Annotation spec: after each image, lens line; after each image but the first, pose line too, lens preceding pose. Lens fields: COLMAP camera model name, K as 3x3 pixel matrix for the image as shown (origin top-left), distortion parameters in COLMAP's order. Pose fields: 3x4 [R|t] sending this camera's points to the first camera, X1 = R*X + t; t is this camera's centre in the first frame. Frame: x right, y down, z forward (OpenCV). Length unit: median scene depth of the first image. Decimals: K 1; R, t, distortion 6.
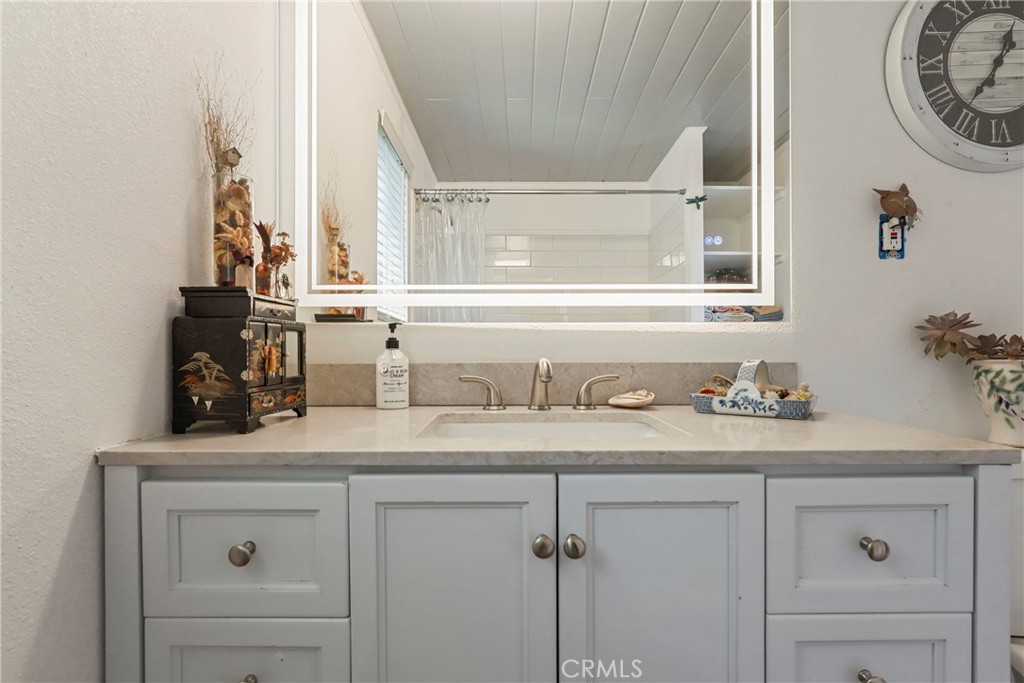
lens RADIAL K [[515.3, 0, 514.1], [0, 515.3, 365.7], [0, 0, 1]] dist [-0.004460, 0.000070]
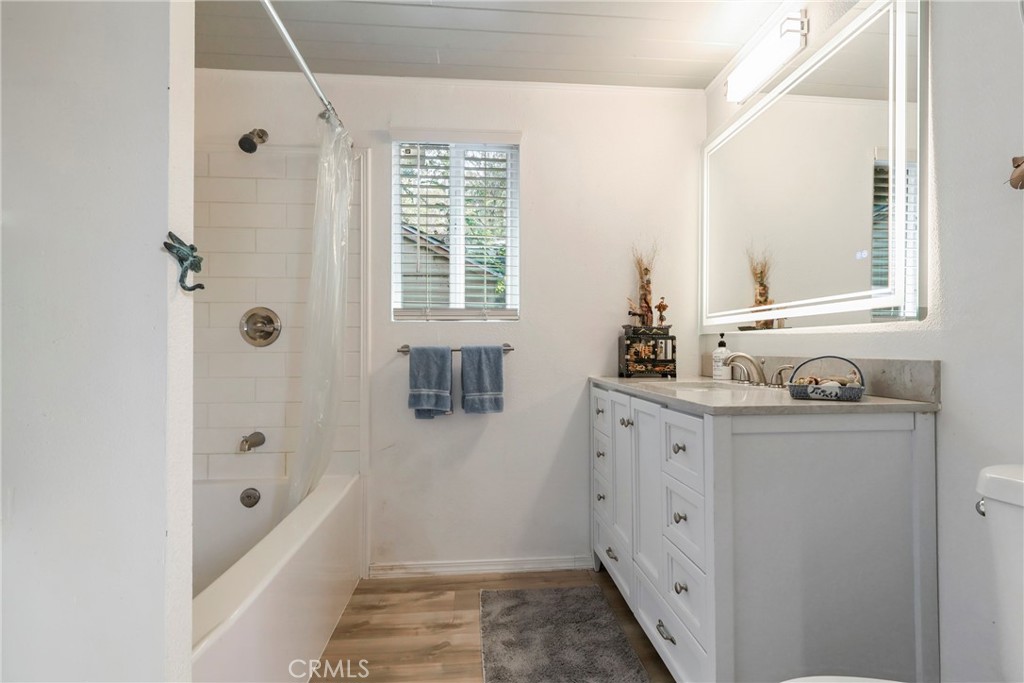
lens RADIAL K [[515.3, 0, 514.1], [0, 515.3, 365.7], [0, 0, 1]] dist [-0.004460, 0.000070]
pose [[0.097020, 0.034751, -0.994676, 1.708840], [-0.026334, 0.999130, 0.032338, -0.006628], [0.994934, 0.023056, 0.097850, 0.108542]]
